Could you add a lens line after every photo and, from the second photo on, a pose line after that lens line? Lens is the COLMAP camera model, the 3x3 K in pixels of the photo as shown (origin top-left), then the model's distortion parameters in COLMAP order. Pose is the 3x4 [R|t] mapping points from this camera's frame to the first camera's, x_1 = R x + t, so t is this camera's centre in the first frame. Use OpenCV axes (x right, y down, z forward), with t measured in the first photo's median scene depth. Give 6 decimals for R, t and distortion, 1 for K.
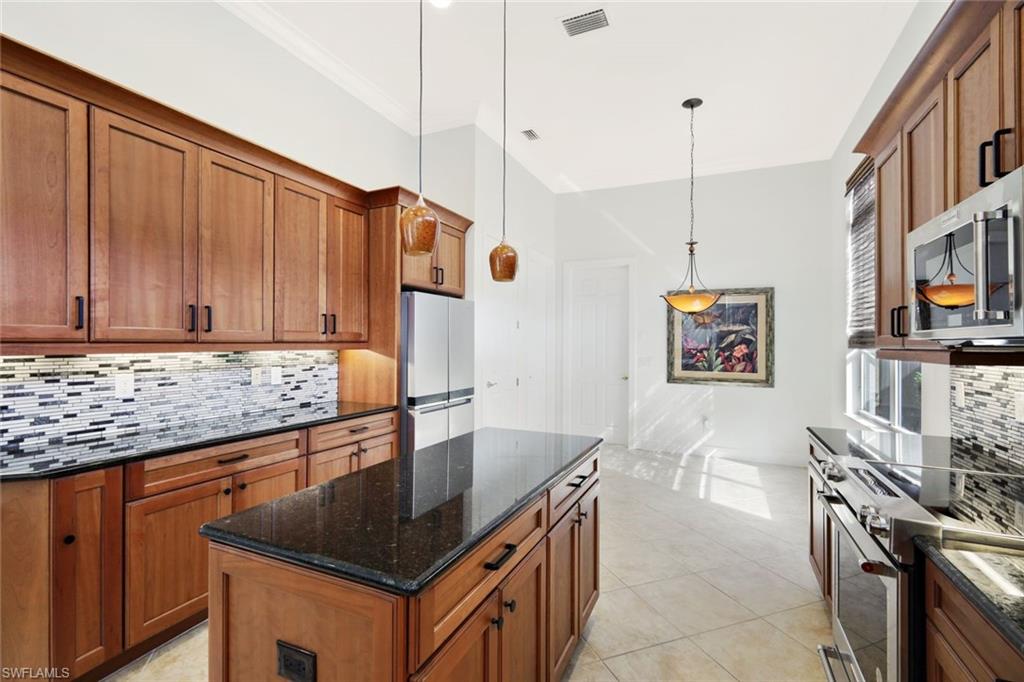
lens RADIAL K [[456.1, 0, 515.6], [0, 456.1, 342.0], [0, 0, 1]] dist [0.004175, 0.000677]
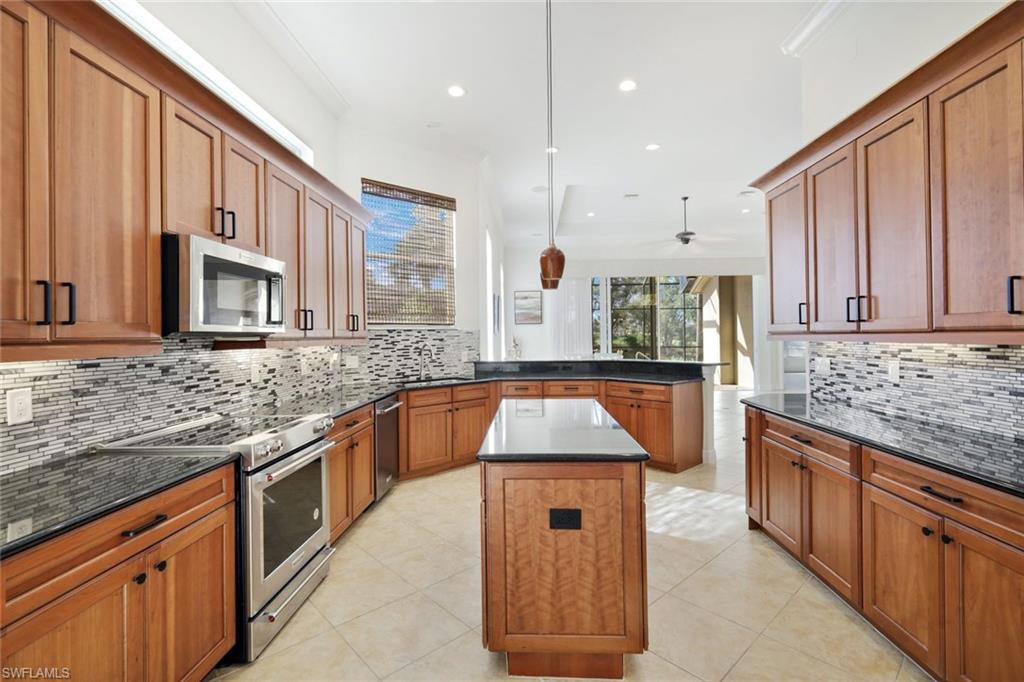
lens RADIAL K [[456.1, 0, 519.7], [0, 456.1, 335.0], [0, 0, 1]] dist [0.004175, 0.000677]
pose [[-0.927846, 0.001510, -0.372961, 0.220400], [0.003794, 0.999978, -0.005389, 0.005063], [0.372945, -0.006415, -0.927831, 0.923626]]
